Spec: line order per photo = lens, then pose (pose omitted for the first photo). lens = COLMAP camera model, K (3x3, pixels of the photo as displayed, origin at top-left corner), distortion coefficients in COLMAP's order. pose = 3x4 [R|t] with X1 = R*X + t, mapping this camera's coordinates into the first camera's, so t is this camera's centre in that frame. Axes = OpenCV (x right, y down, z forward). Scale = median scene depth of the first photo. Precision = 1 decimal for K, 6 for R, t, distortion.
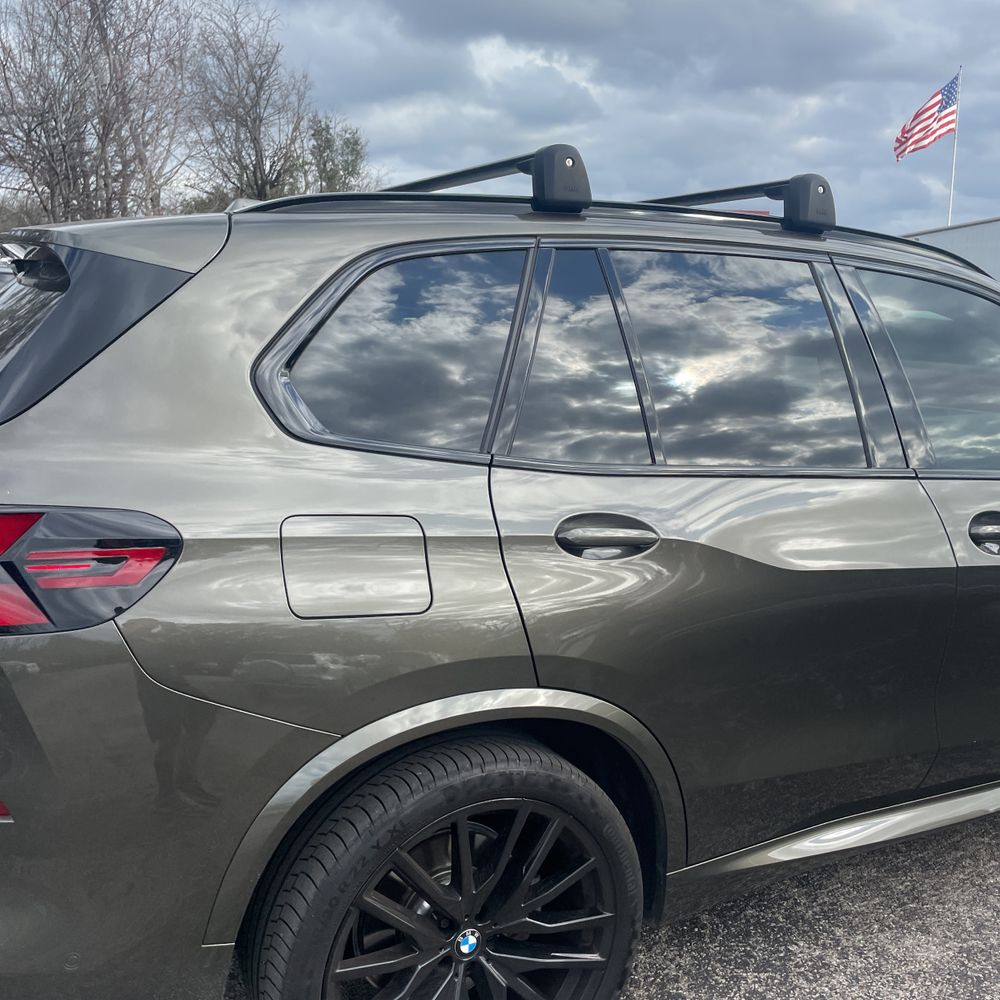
lens RADIAL K [[1024.2, 0, 499.9], [0, 1024.2, 484.1], [0, 0, 1]] dist [0.086529, -0.106691]
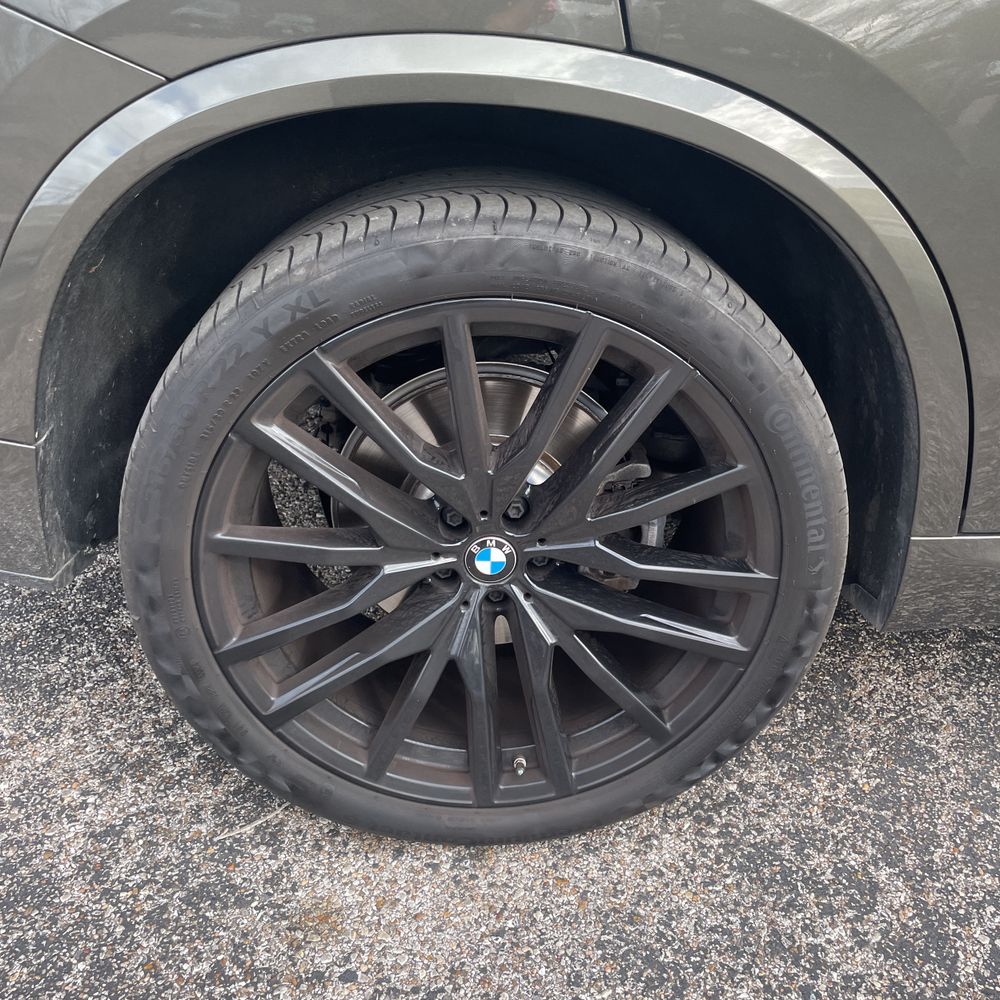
lens RADIAL K [[1024.2, 0, 499.9], [0, 1024.2, 484.1], [0, 0, 1]] dist [0.086529, -0.106691]
pose [[0.903178, 0.190466, -0.384696, 0.184319], [-0.073180, 0.951373, 0.299222, 0.231635], [0.422981, -0.242099, 0.873198, 0.513983]]
